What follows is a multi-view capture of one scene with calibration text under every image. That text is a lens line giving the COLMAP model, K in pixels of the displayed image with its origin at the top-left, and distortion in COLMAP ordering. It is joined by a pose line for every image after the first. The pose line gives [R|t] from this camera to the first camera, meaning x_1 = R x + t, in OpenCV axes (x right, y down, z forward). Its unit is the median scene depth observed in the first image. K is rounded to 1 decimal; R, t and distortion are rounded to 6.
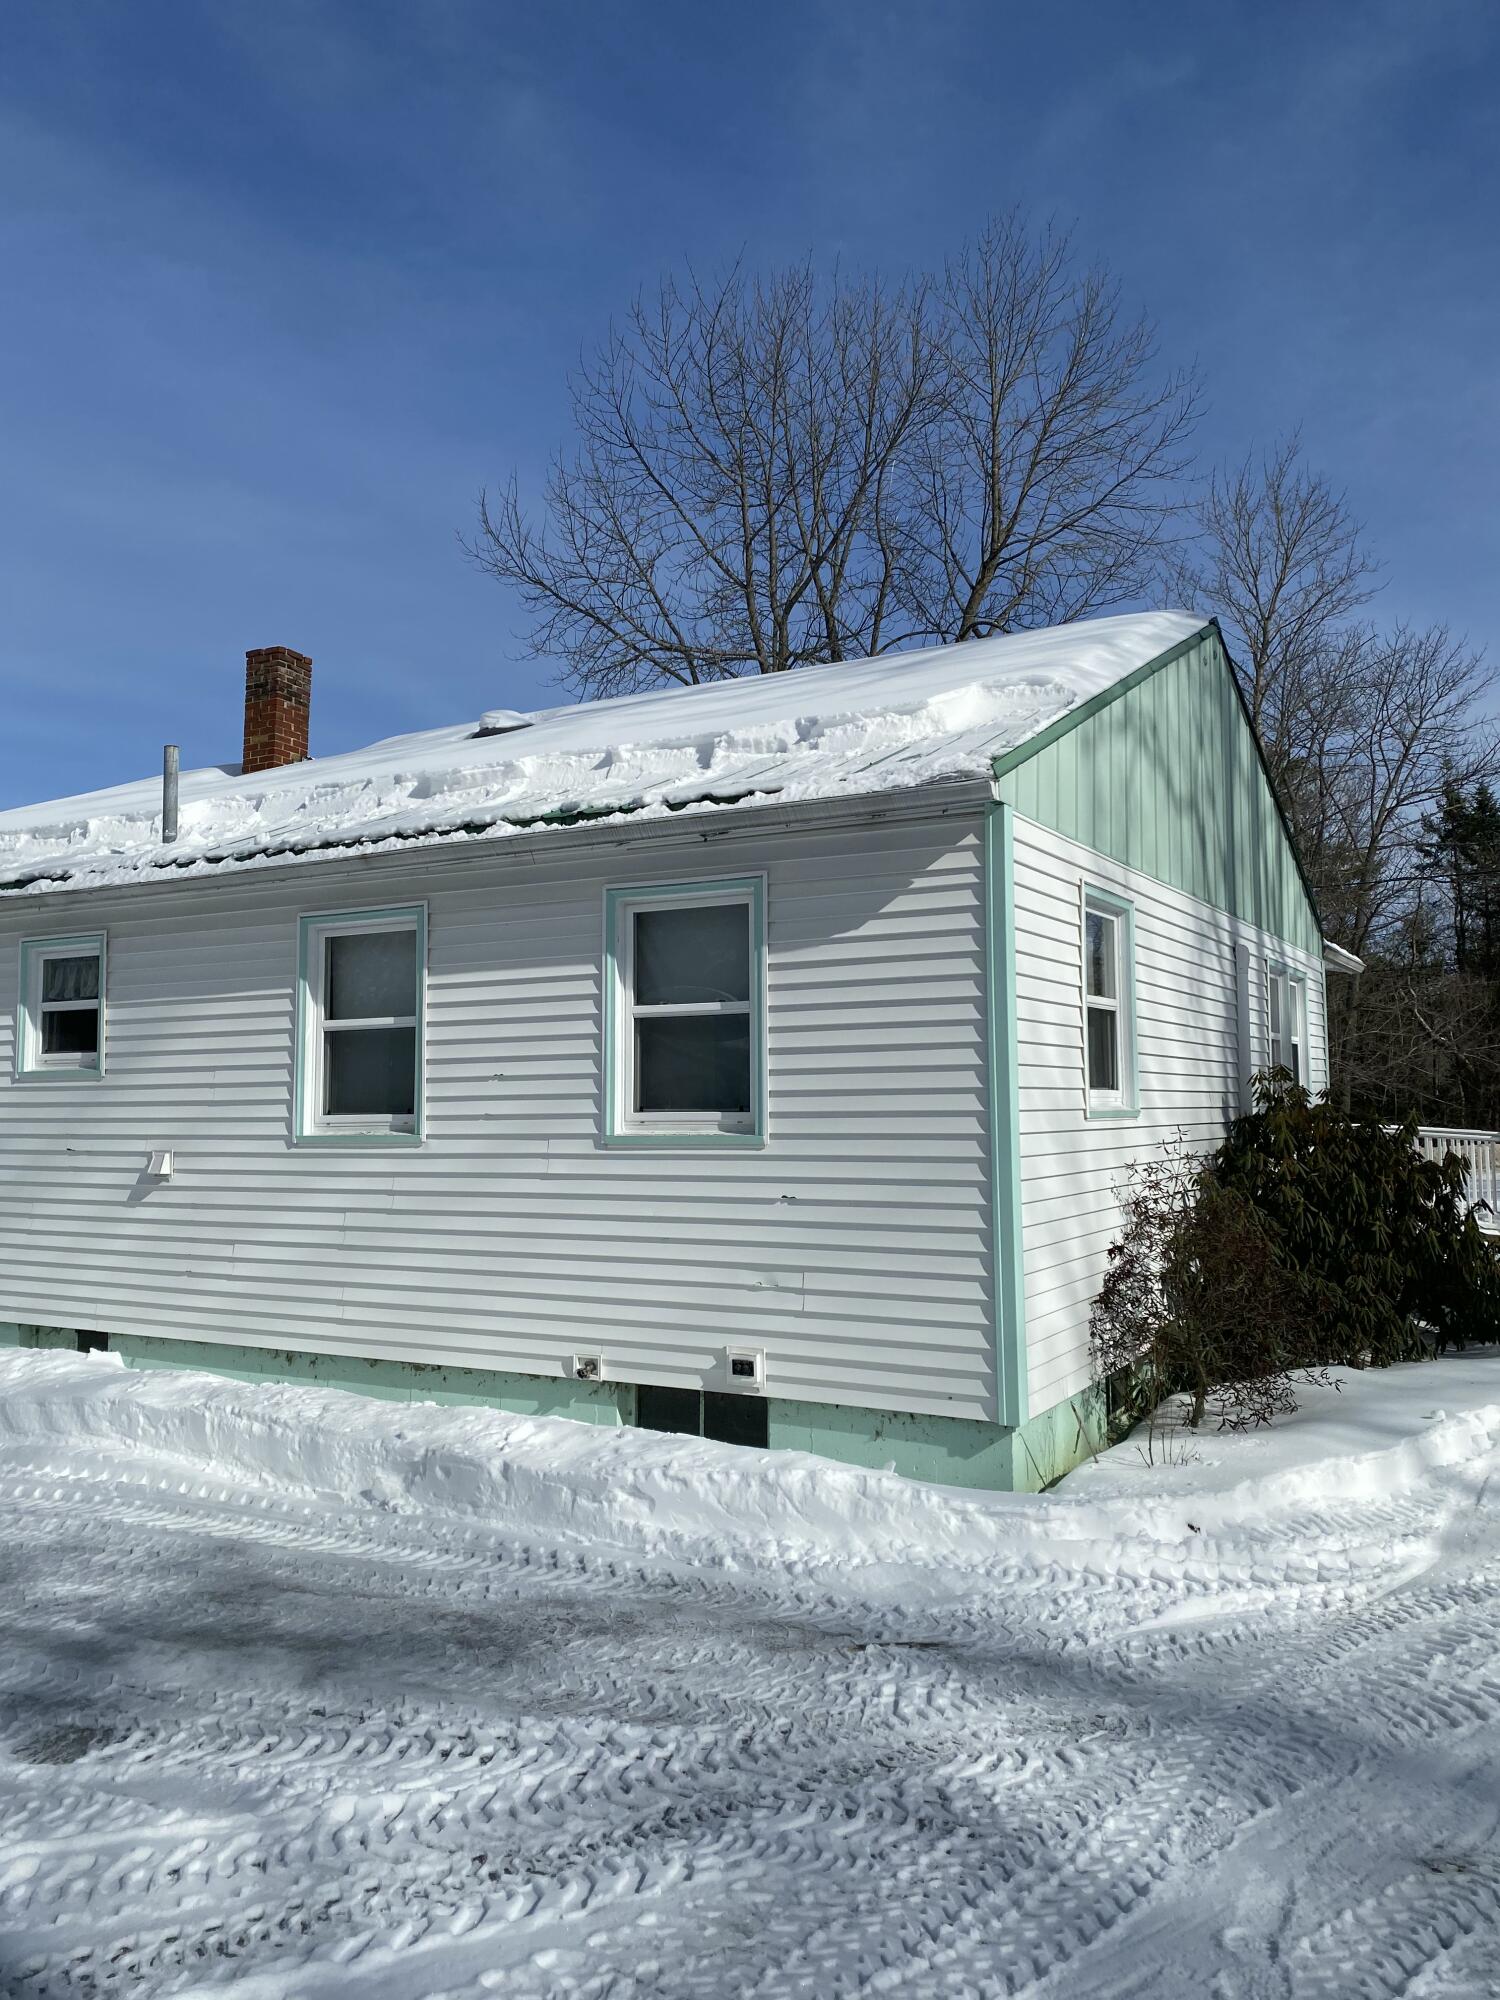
lens RADIAL K [[1520.8, 0, 740.7], [0, 1520.8, 992.9], [0, 0, 1]] dist [0.034536, -0.038857]
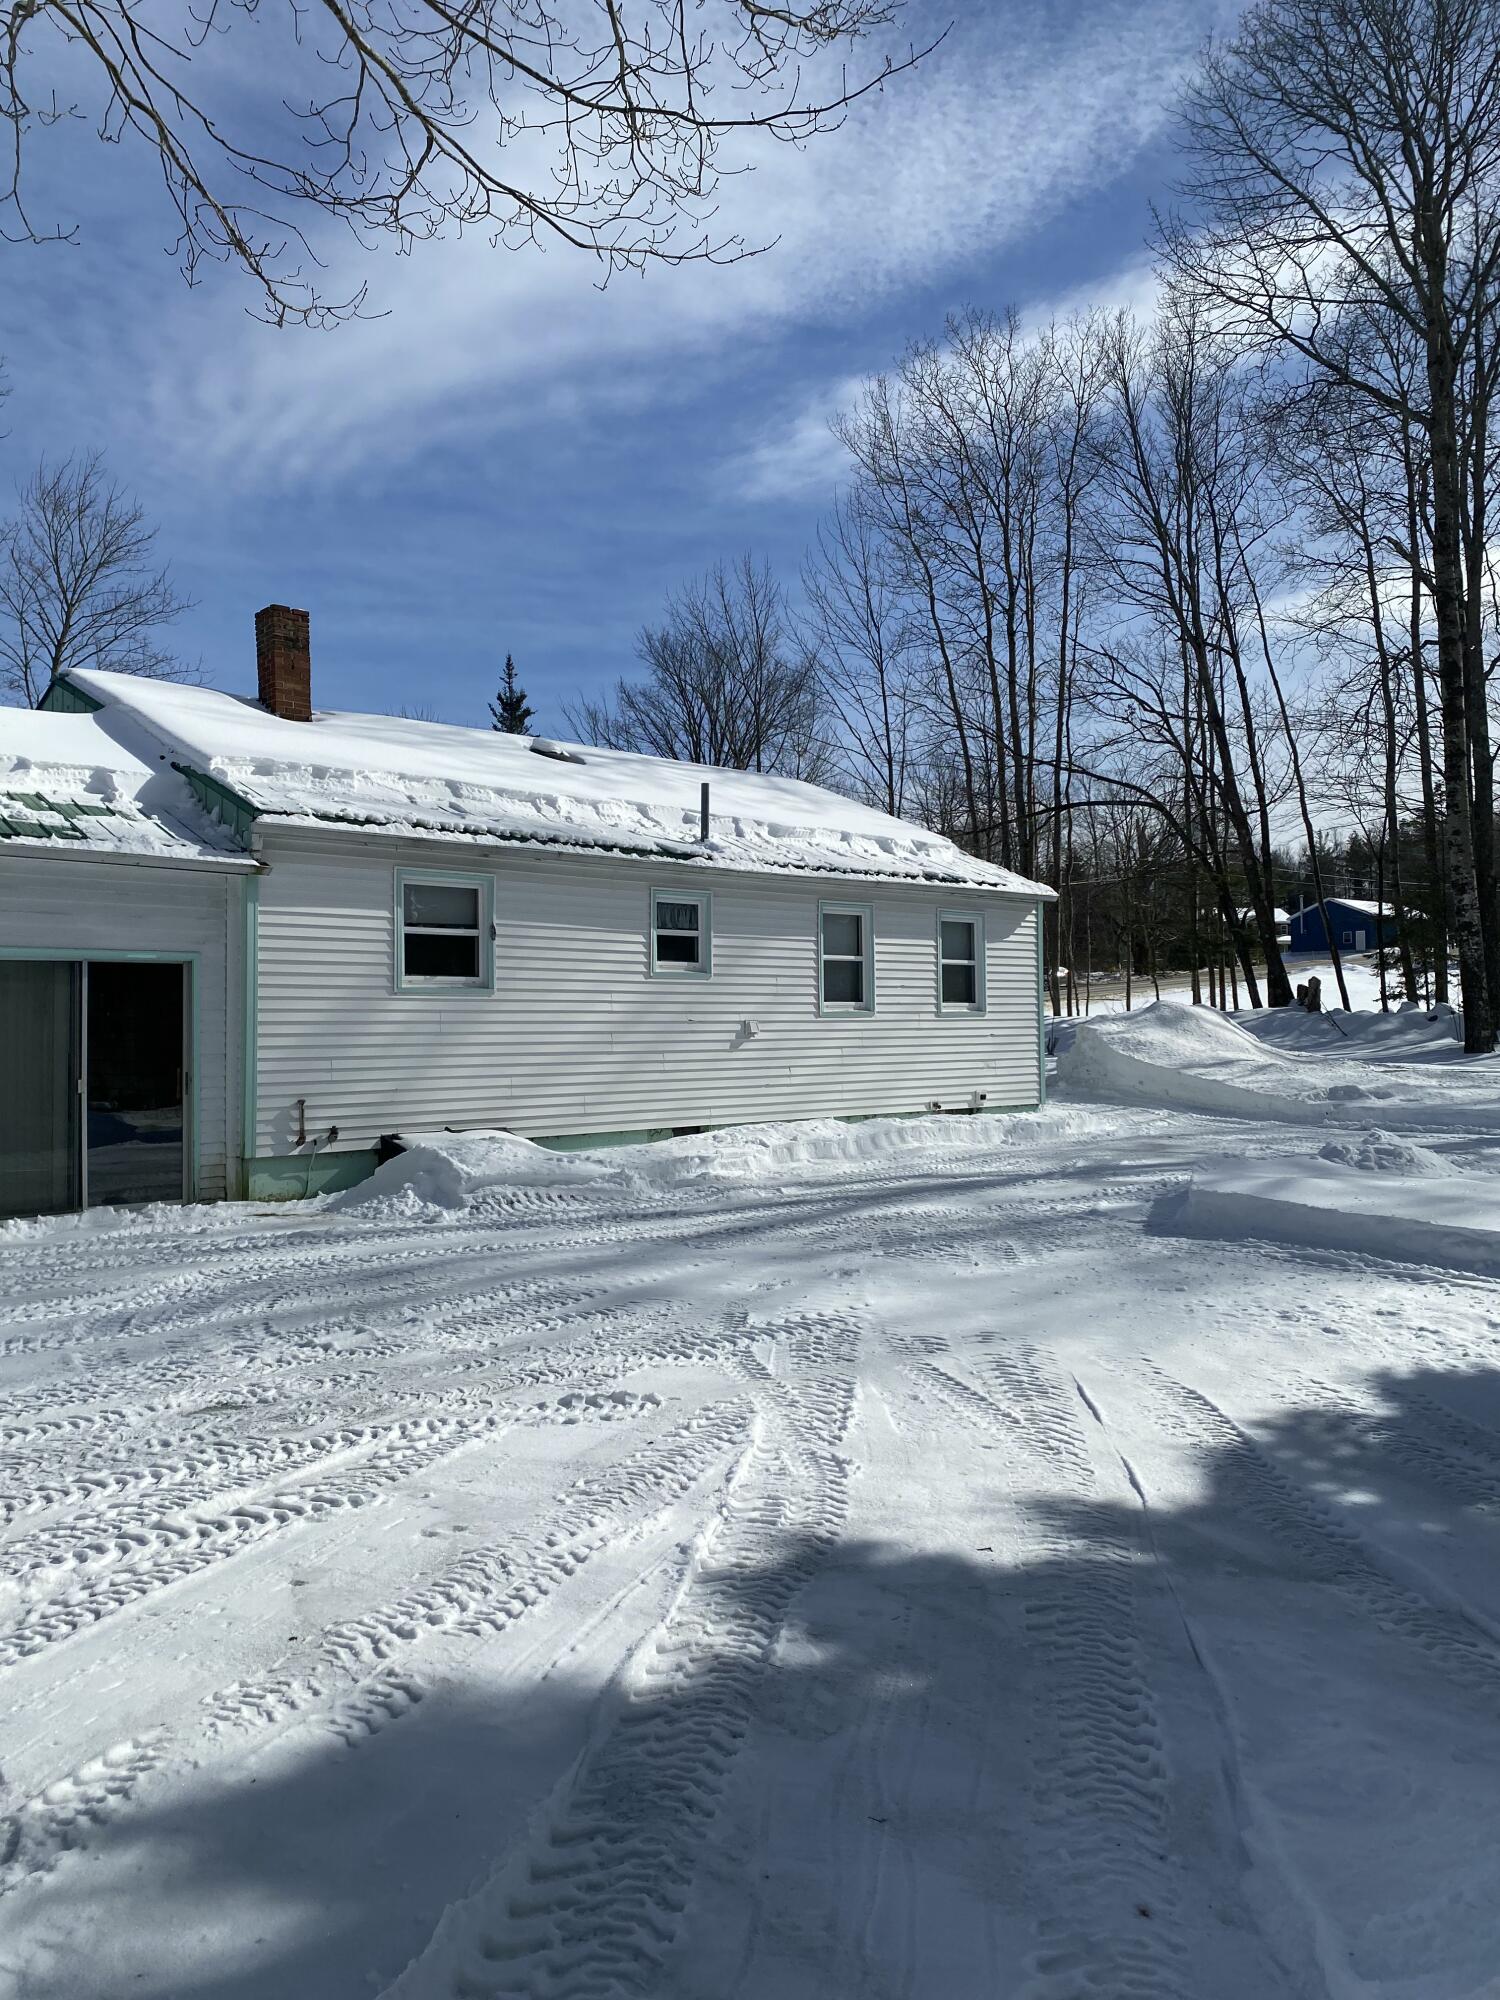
lens RADIAL K [[1501.5, 0, 810.3], [0, 1501.5, 1004.9], [0, 0, 1]] dist [-0.031410, 0.005106]
pose [[0.270251, 0.015072, 0.962672, -3.636824], [-0.068022, 0.997678, 0.003476, 0.129947], [-0.960384, -0.066423, 0.270648, 0.803276]]
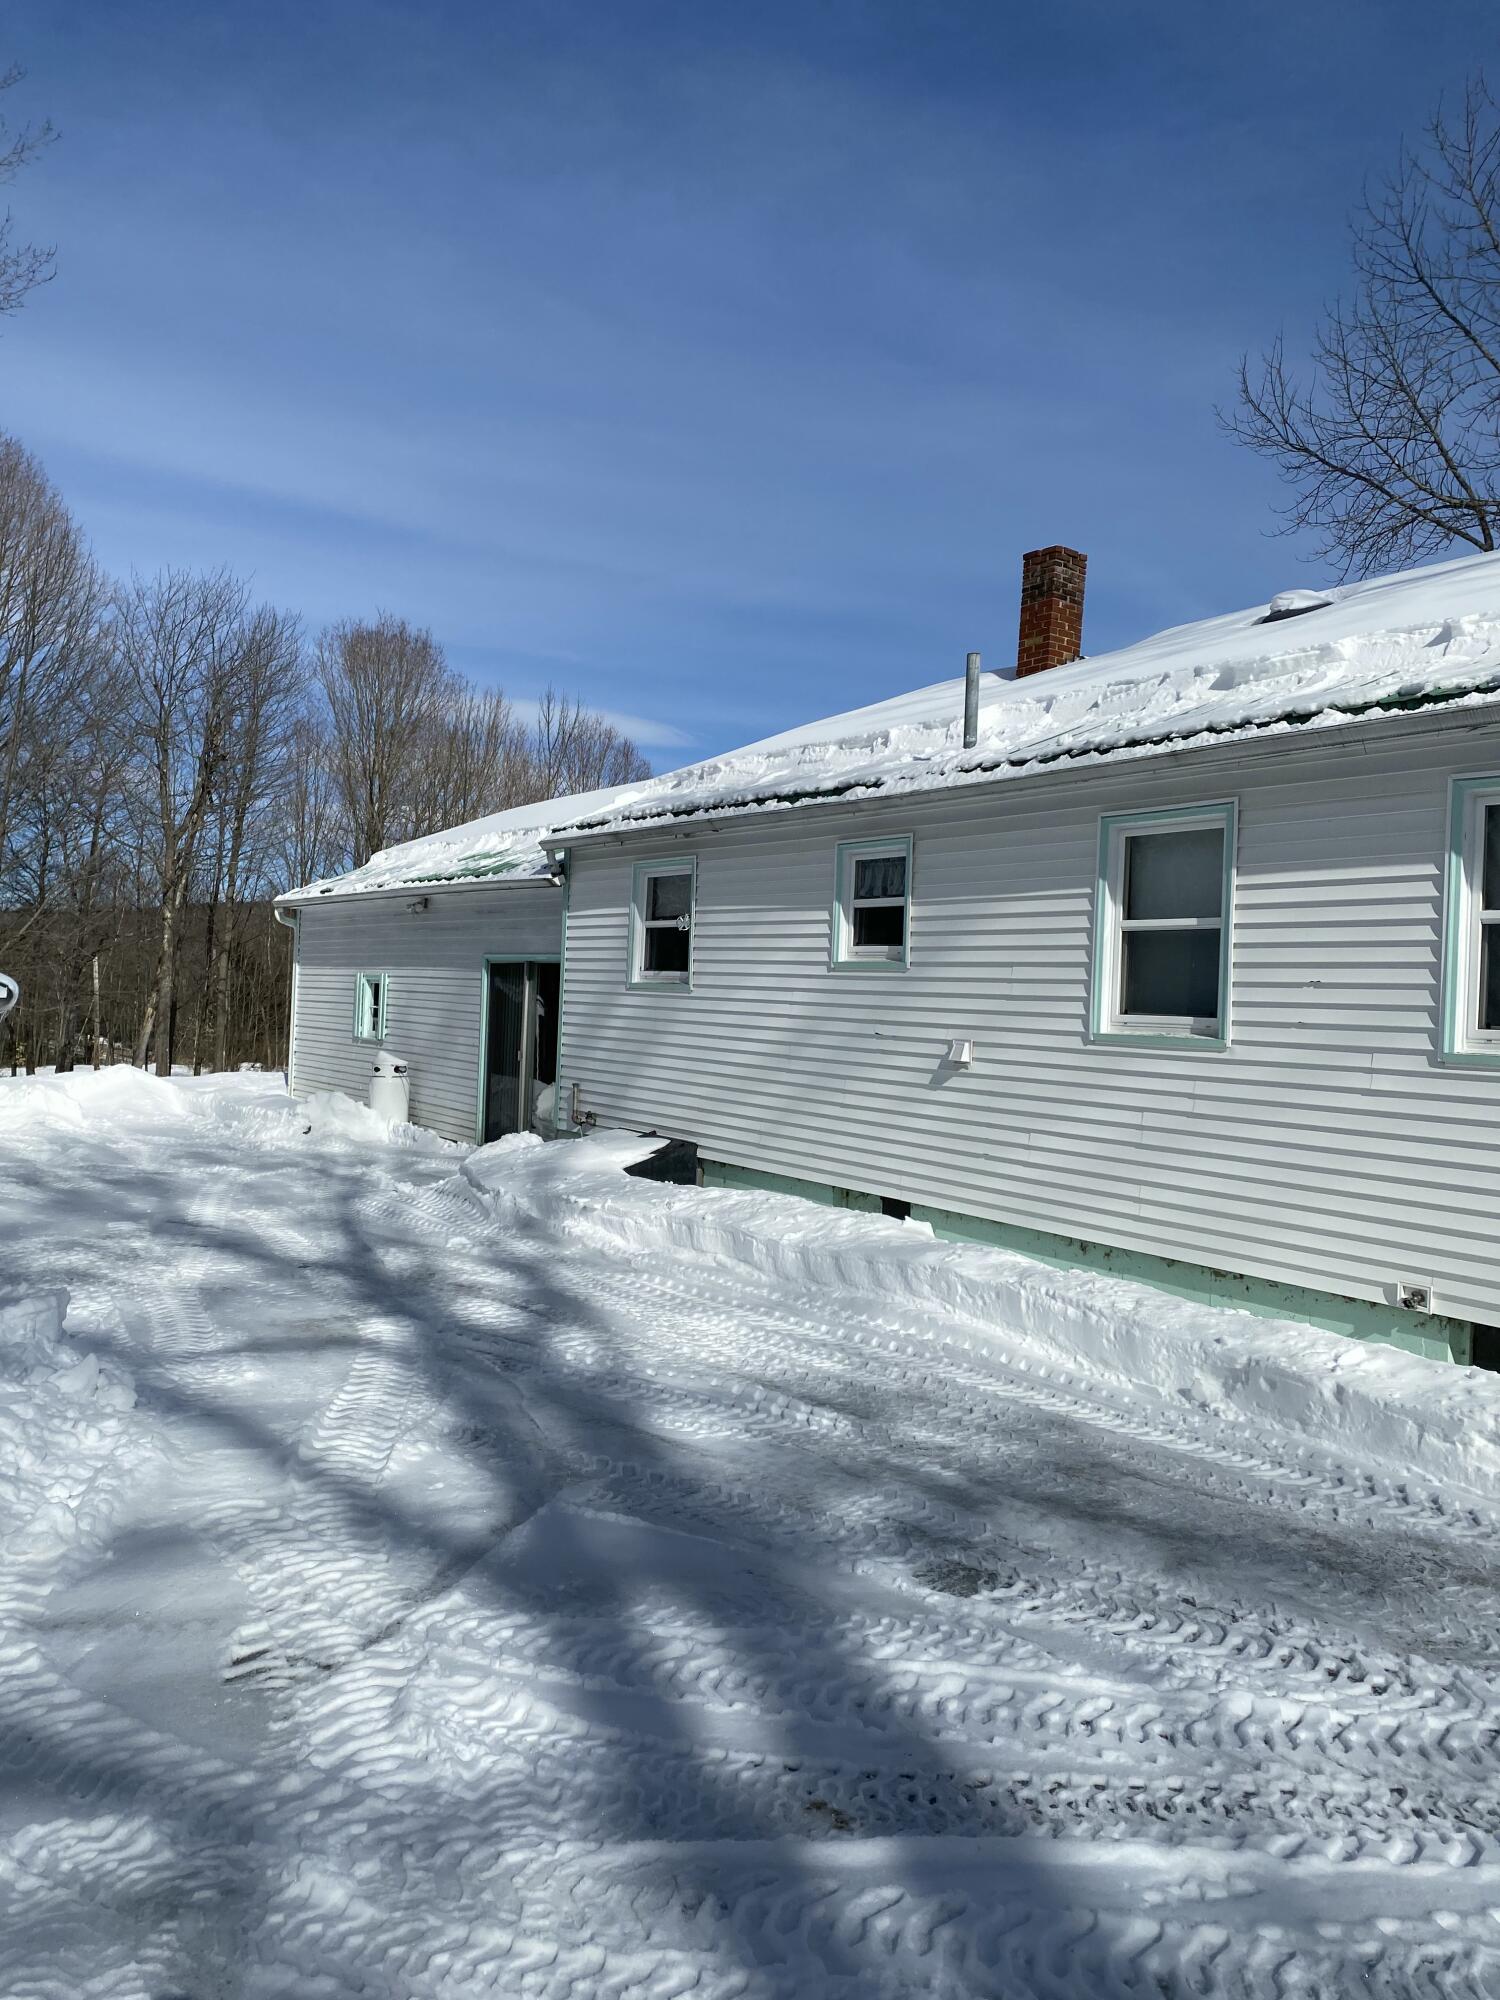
lens RADIAL K [[1520.8, 0, 740.7], [0, 1520.8, 992.9], [0, 0, 1]] dist [0.034536, -0.038857]
pose [[0.886751, 0.035688, -0.460868, -0.047418], [-0.004944, 0.997690, 0.067744, -0.001200], [0.462221, -0.057794, 0.884879, -0.009325]]
